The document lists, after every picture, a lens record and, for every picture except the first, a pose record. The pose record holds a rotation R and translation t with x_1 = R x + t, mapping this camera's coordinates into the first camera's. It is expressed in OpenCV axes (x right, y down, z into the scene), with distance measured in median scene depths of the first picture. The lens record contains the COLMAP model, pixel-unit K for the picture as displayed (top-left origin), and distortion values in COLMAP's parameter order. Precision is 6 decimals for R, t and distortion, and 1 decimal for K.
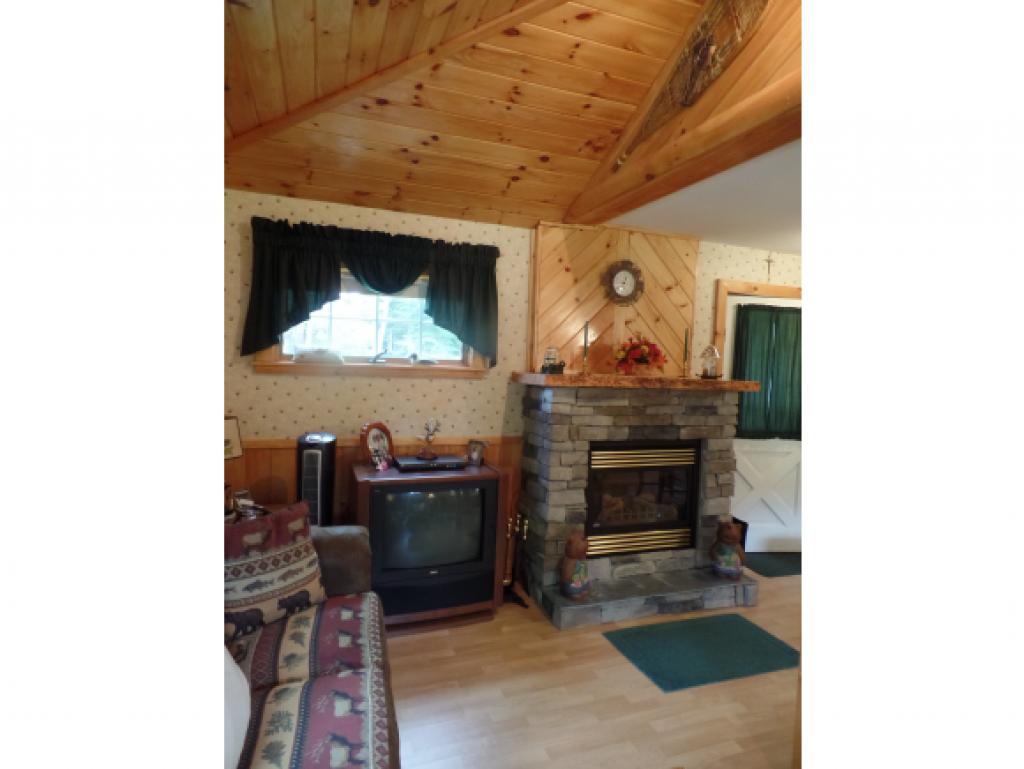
lens RADIAL K [[531.8, 0, 512.0], [0, 531.8, 384.5], [0, 0, 1]] dist [0.001287, 0.000551]
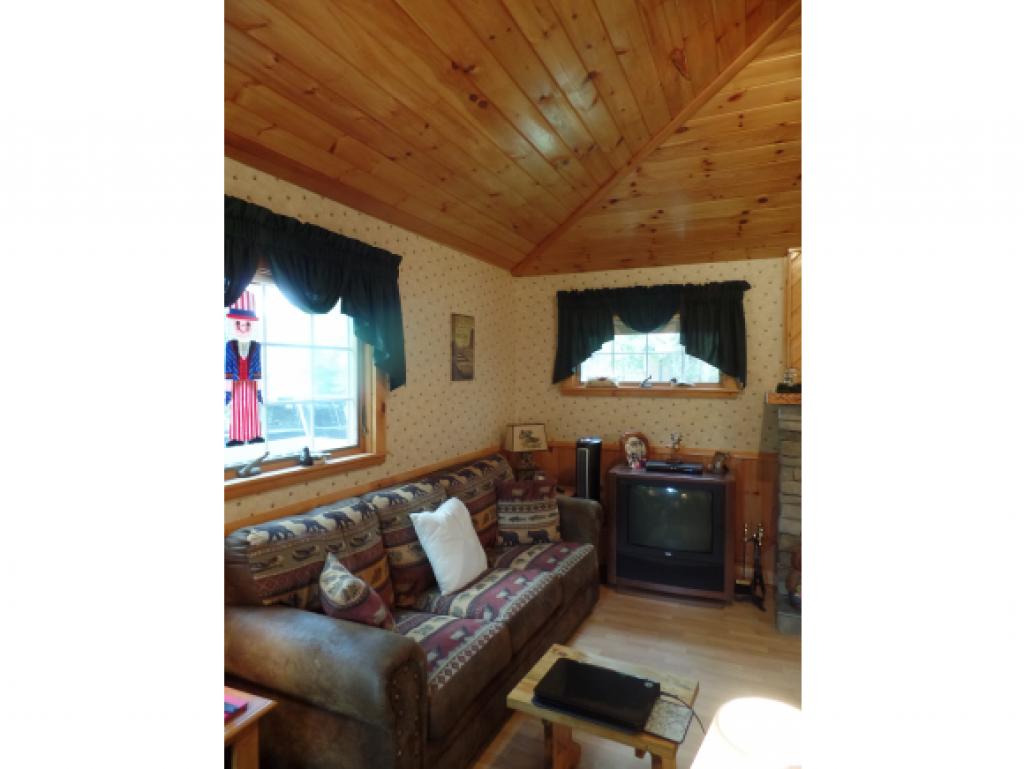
lens RADIAL K [[531.8, 0, 512.0], [0, 531.8, 384.5], [0, 0, 1]] dist [0.001287, 0.000551]
pose [[0.718470, -0.026890, -0.695038, 0.421556], [-0.010518, 0.998718, -0.049512, 0.022059], [0.695478, 0.042883, 0.717267, -0.142612]]
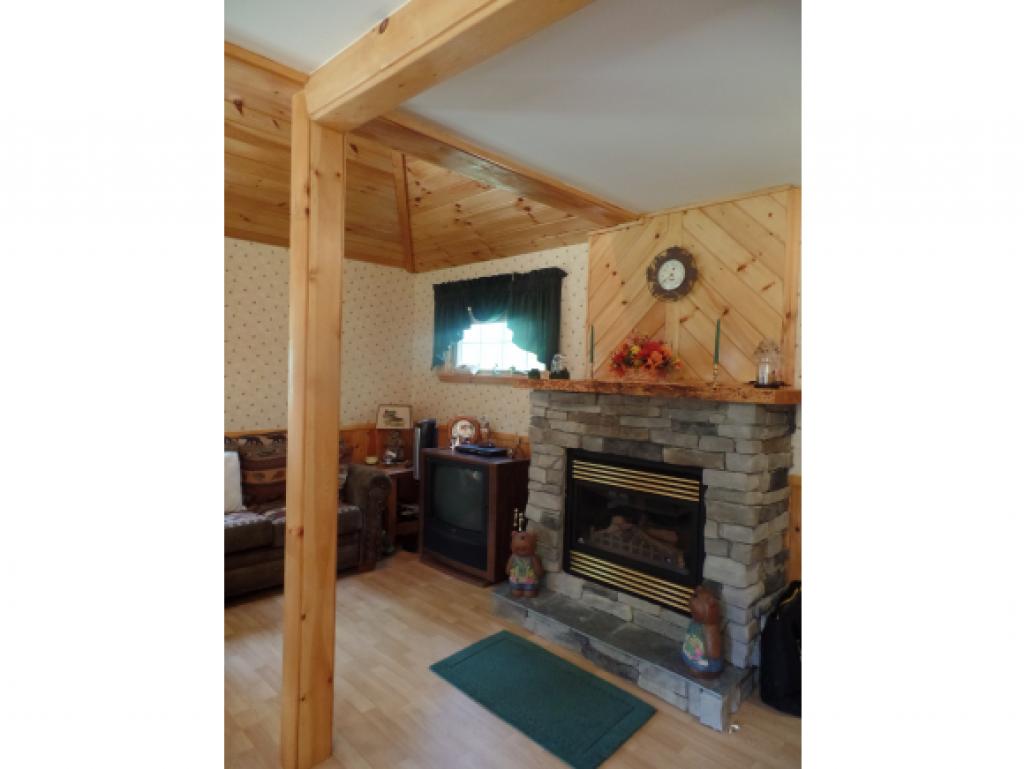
lens RADIAL K [[531.8, 0, 512.0], [0, 531.8, 384.5], [0, 0, 1]] dist [0.001287, 0.000551]
pose [[0.436059, -0.009966, -0.899863, 0.992362], [-0.061453, 0.997275, -0.040824, 0.037751], [0.897817, 0.073101, 0.434258, 0.488945]]
